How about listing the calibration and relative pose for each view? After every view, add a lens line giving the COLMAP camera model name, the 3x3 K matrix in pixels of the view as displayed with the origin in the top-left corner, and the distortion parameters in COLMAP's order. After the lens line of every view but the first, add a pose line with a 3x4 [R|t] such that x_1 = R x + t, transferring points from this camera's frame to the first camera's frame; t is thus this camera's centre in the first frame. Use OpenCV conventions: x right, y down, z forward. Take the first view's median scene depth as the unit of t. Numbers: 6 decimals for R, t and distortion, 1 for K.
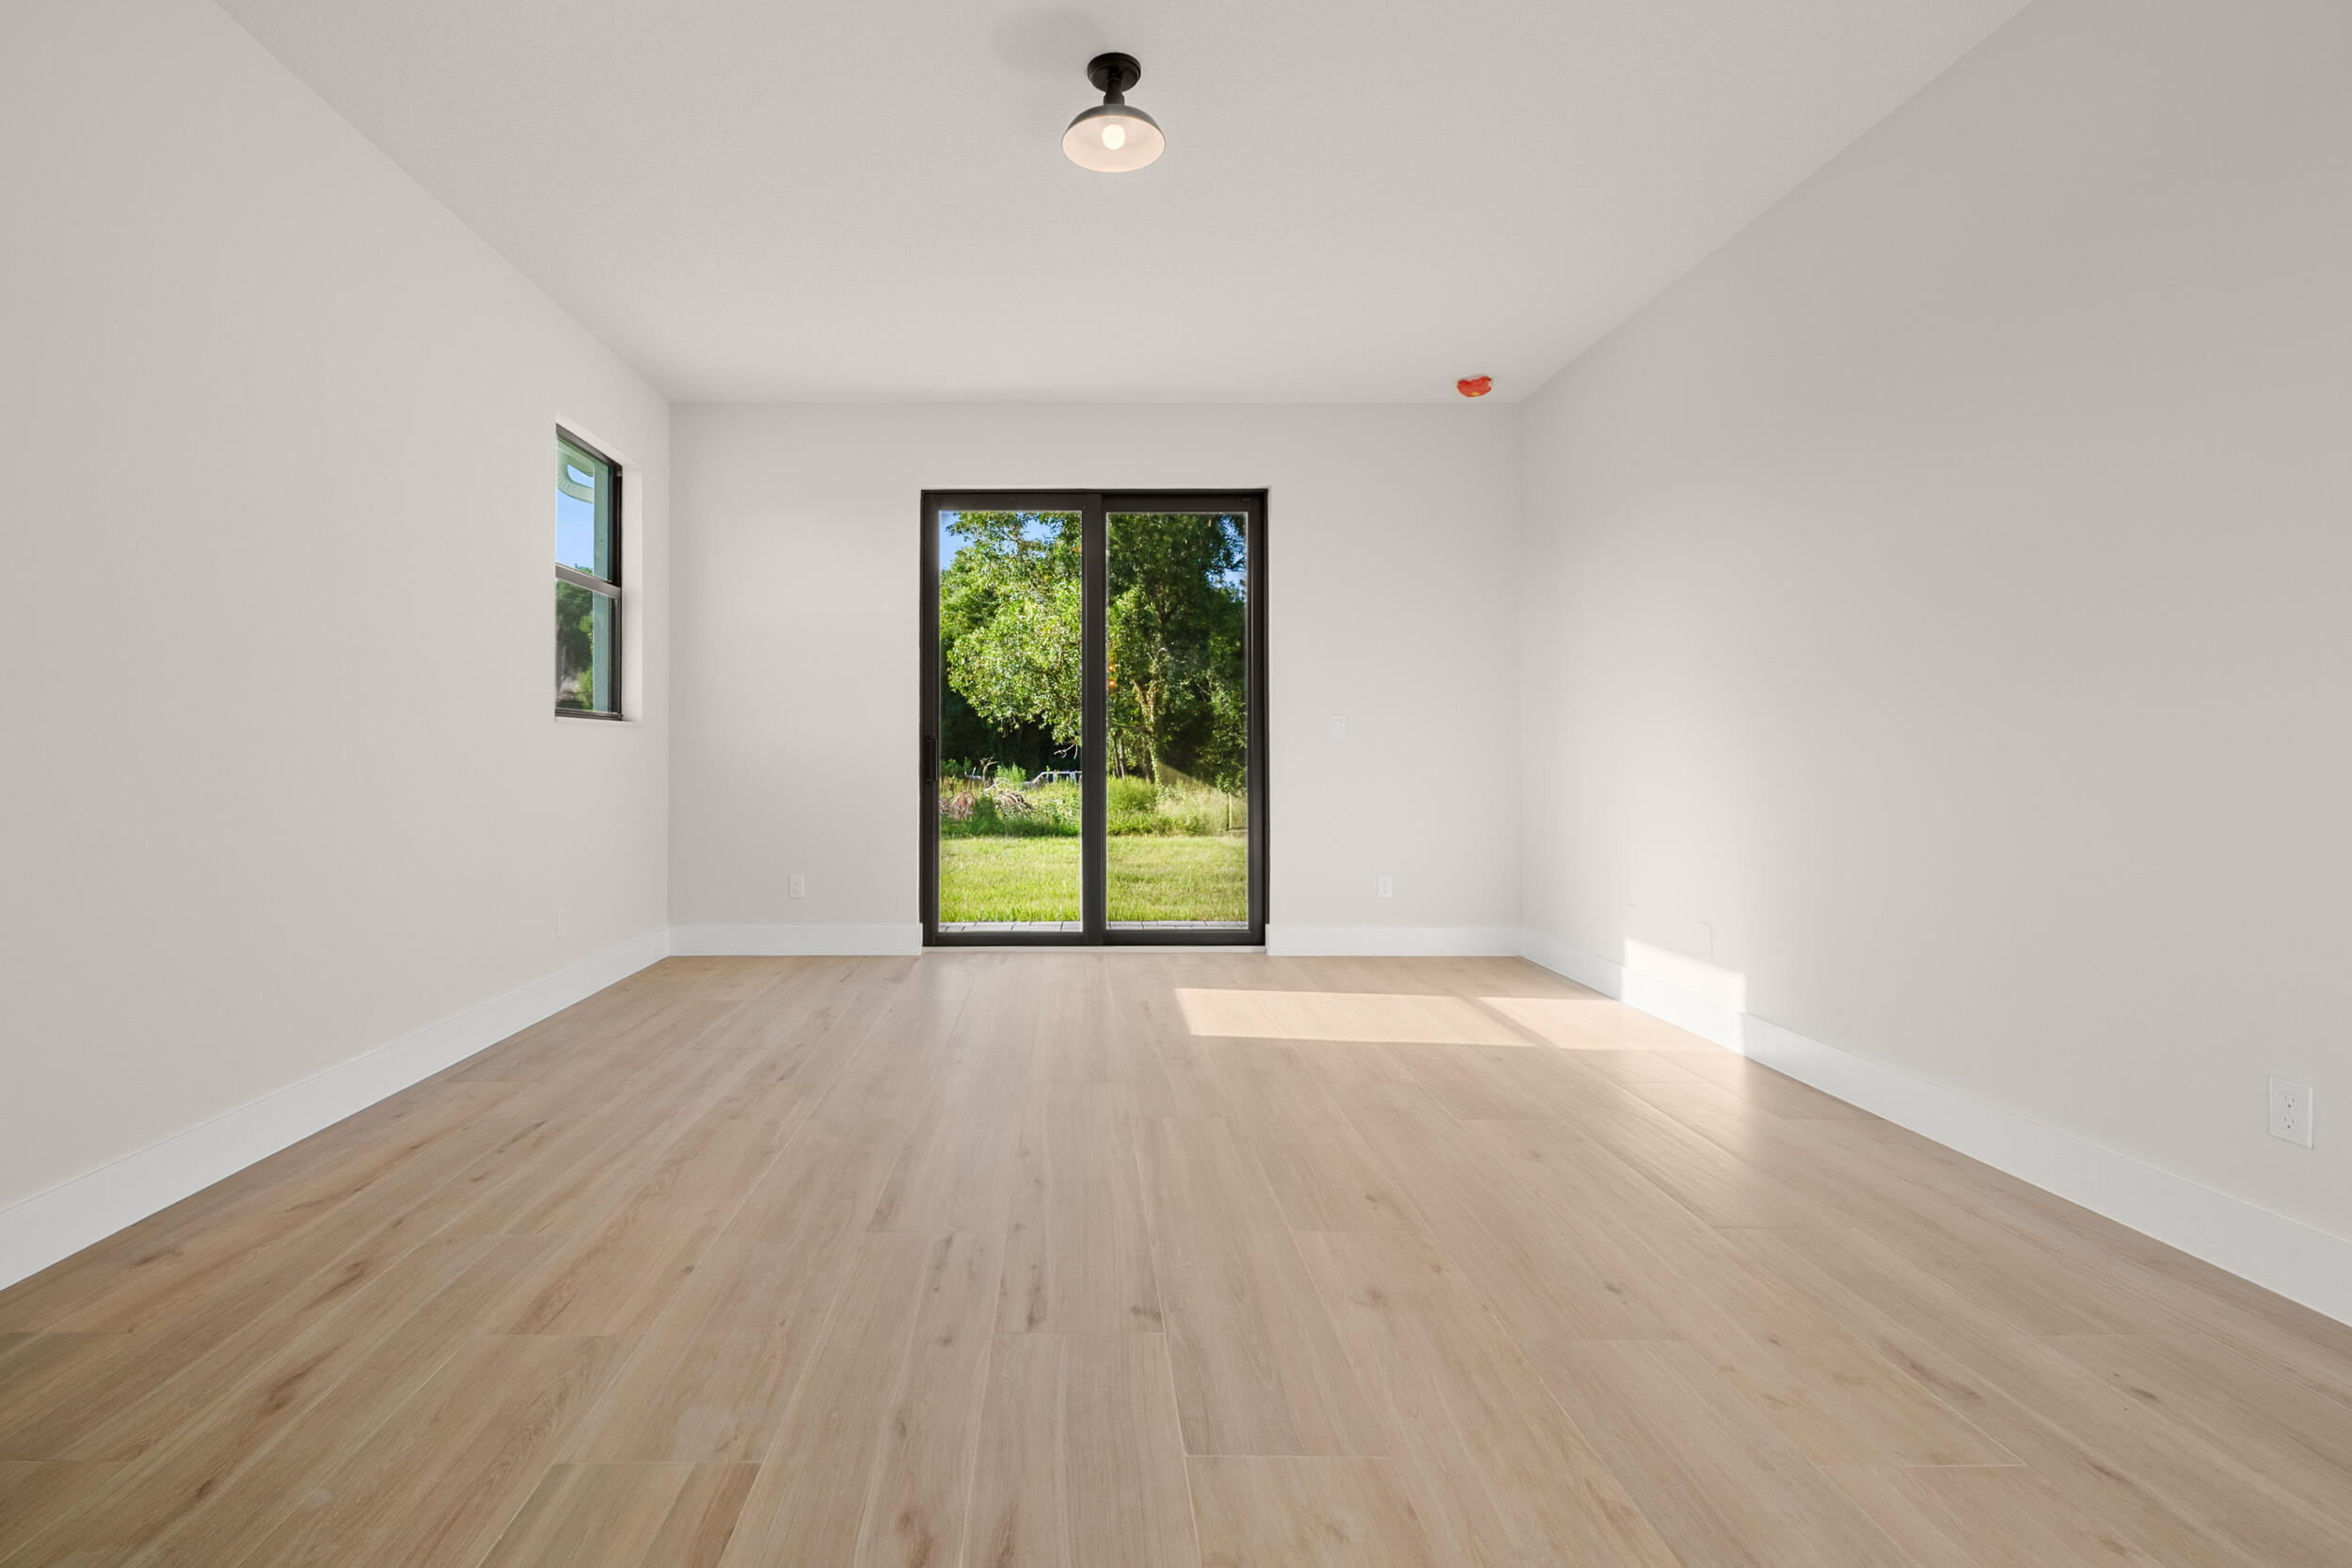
lens RADIAL K [[1091.8, 0, 1074.9], [0, 1091.8, 797.1], [0, 0, 1]] dist [0.002348, -0.000327]
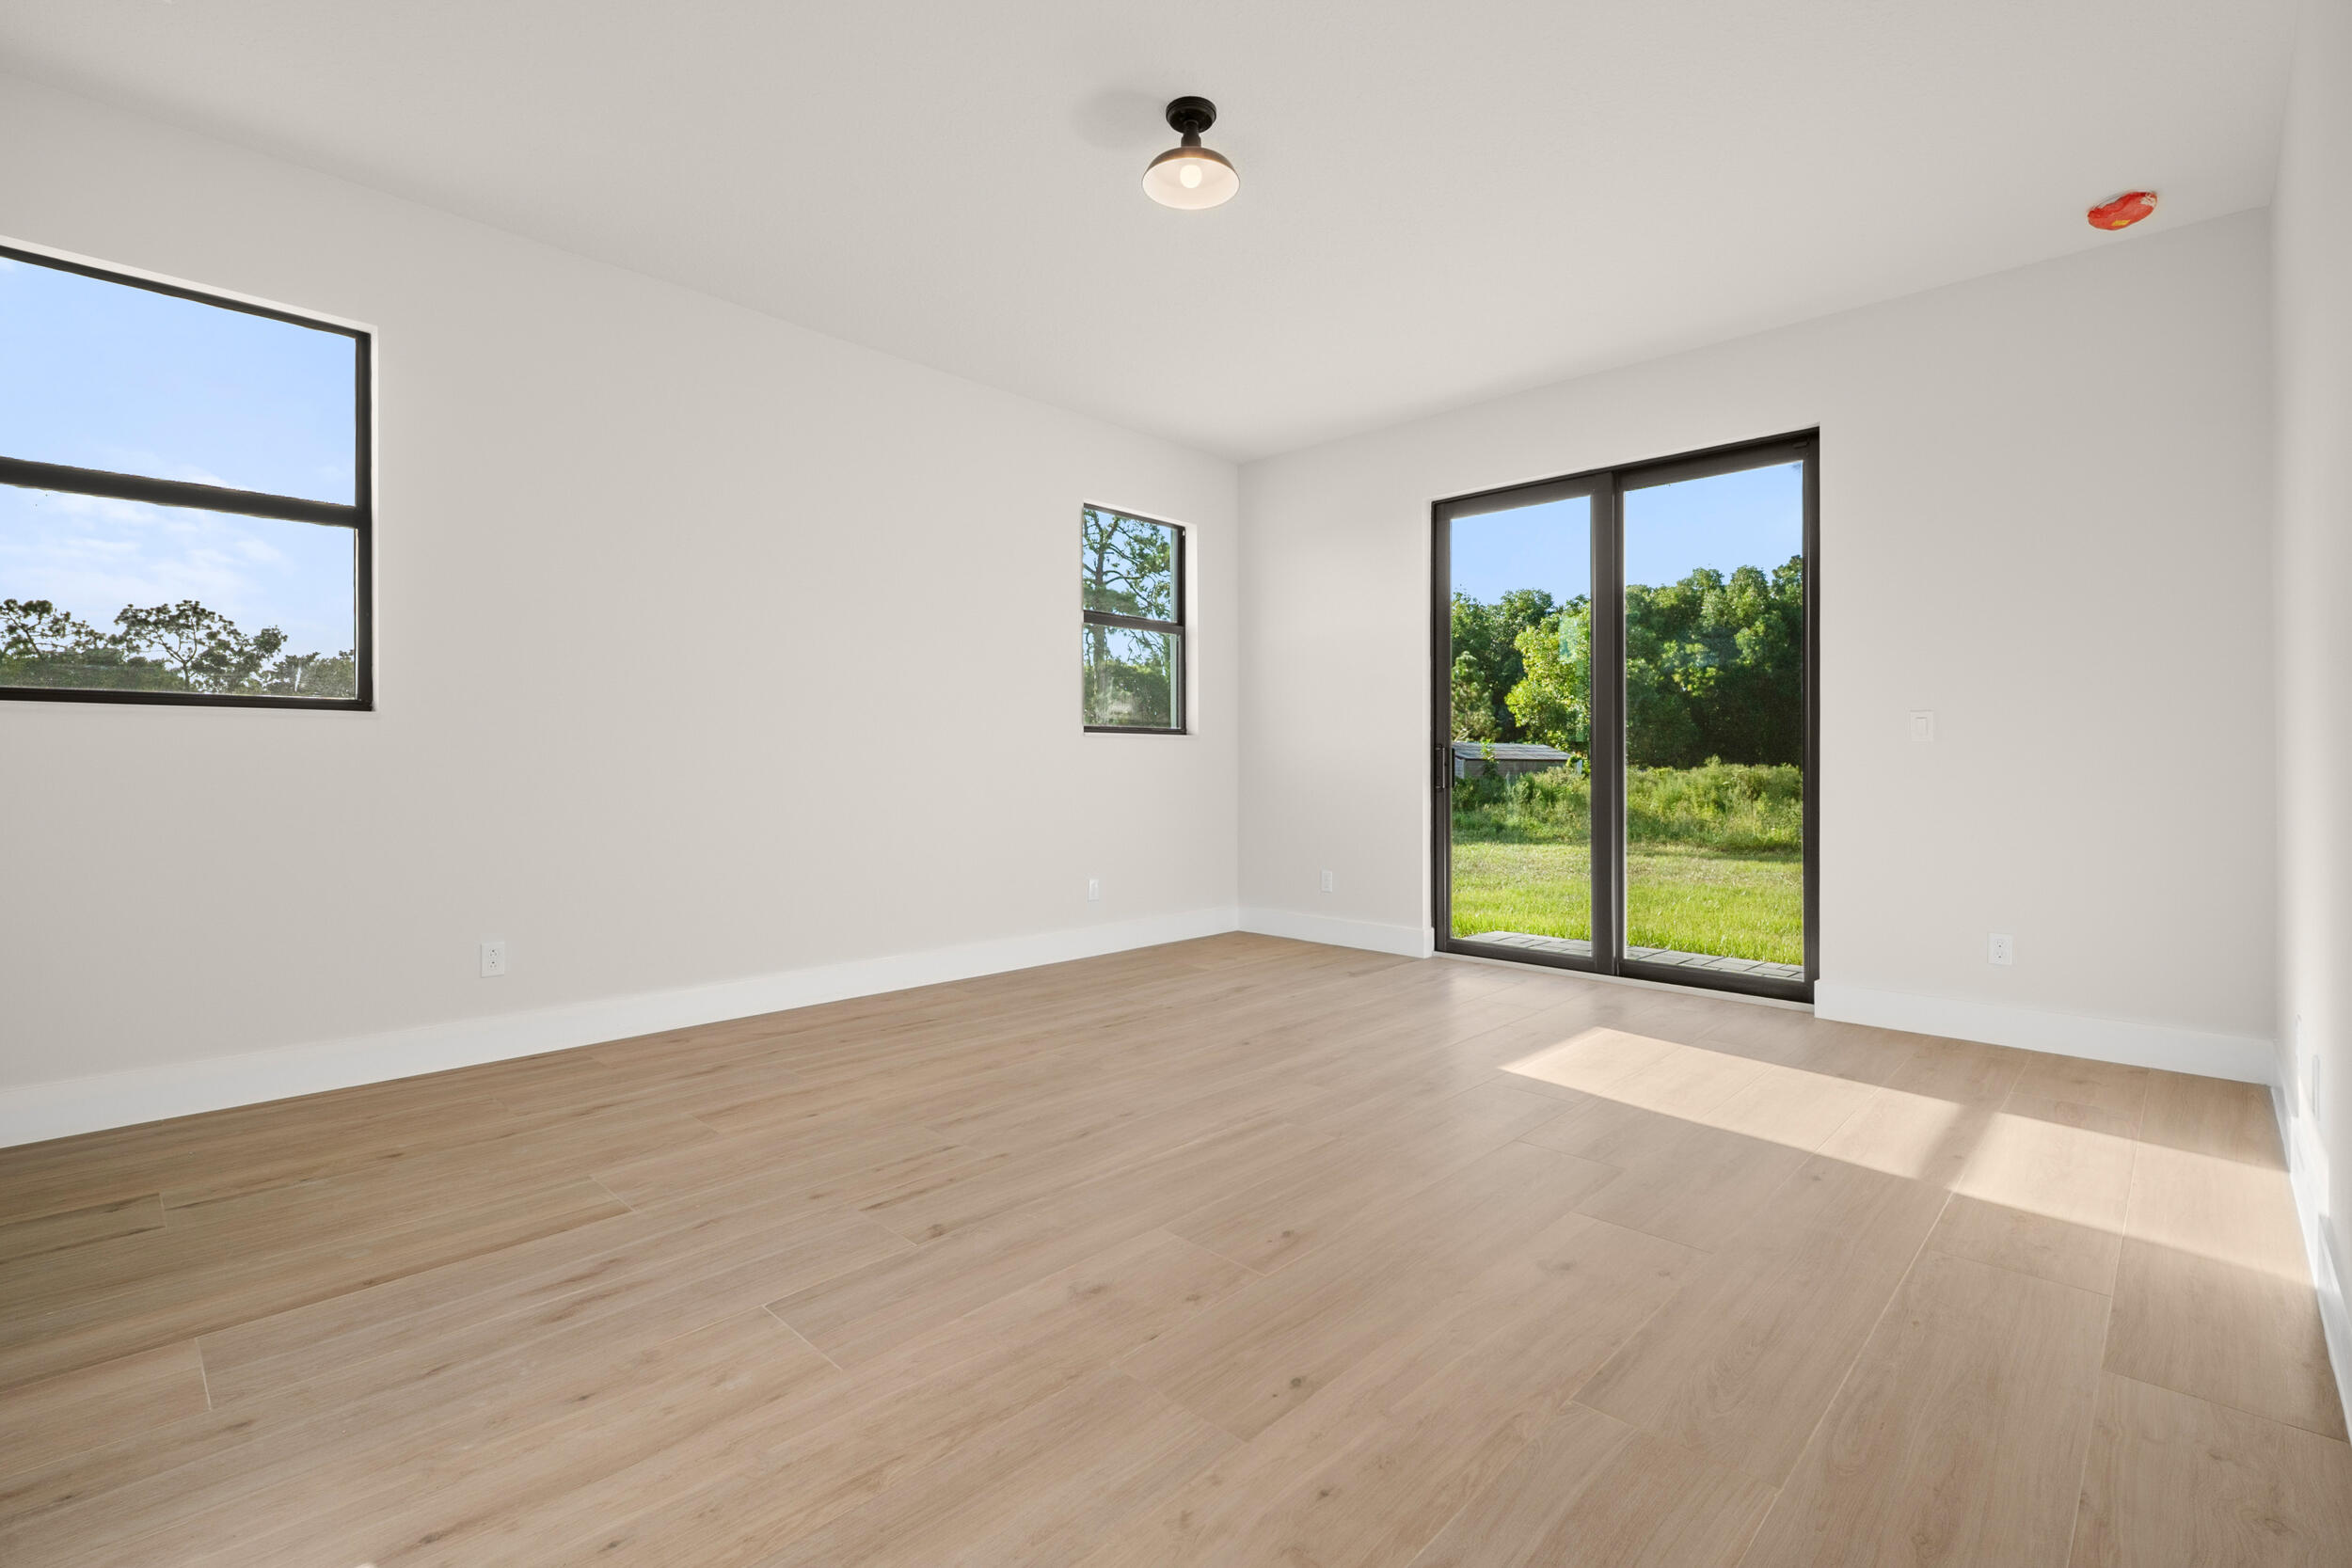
lens RADIAL K [[1067.9, 0, 1176.0], [0, 1067.9, 784.0], [0, 0, 1]] dist [0.014880, -0.000637]
pose [[0.717307, 0.018621, -0.696508, 0.828042], [-0.030221, 0.999534, -0.004401, -0.011989], [0.696101, 0.024206, 0.717535, 0.262170]]
